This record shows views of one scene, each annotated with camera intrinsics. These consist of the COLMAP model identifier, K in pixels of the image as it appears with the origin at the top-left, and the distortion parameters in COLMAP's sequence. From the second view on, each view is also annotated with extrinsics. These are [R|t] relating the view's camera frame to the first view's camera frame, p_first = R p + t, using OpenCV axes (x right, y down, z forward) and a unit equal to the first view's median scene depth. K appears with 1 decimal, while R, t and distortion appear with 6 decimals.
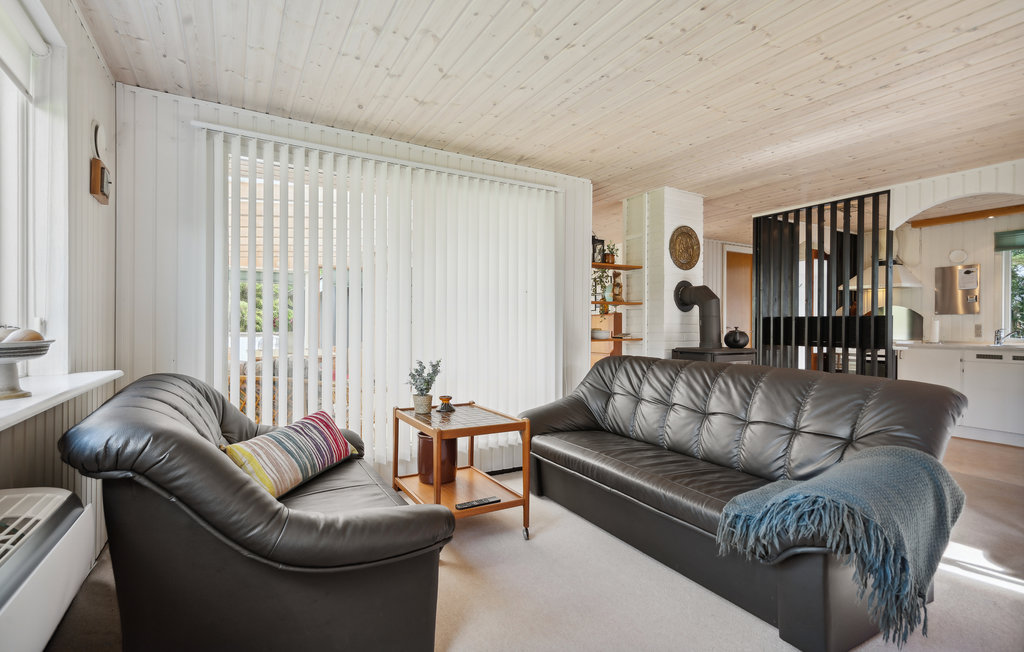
lens RADIAL K [[497.2, 0, 512.0], [0, 497.2, 326.0], [0, 0, 1]] dist [-0.001884, 0.000019]
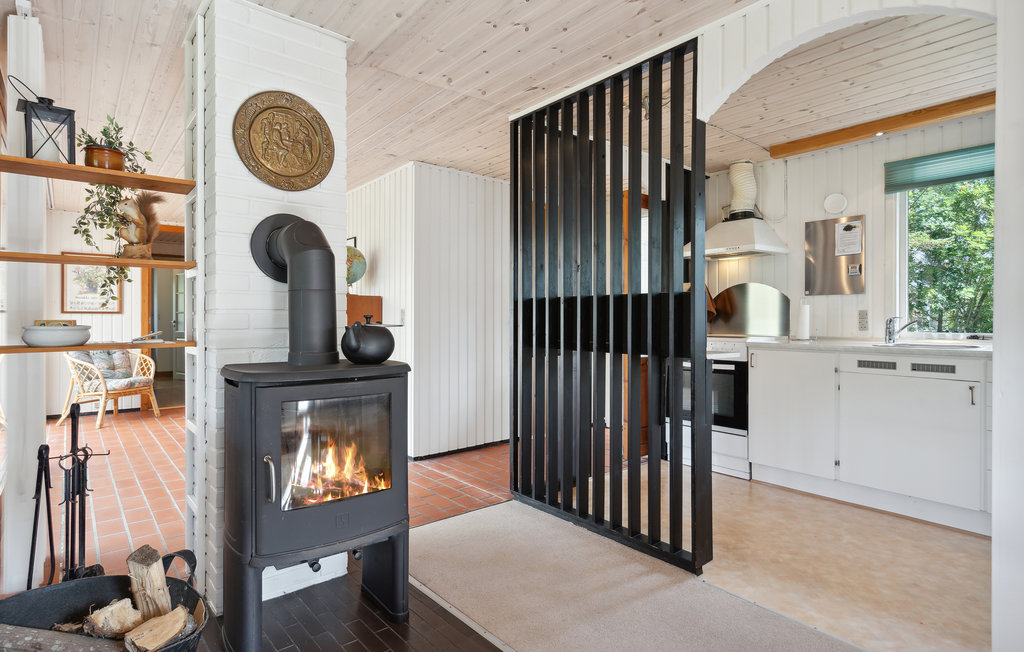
lens RADIAL K [[553.3, 0, 512.0], [0, 553.3, 326.0], [0, 0, 1]] dist [-0.014785, -0.000354]
pose [[0.986376, -0.010044, 0.164202, 0.423103], [0.009117, 0.999938, 0.006400, 0.008905], [-0.164256, -0.004816, 0.986406, 0.423660]]
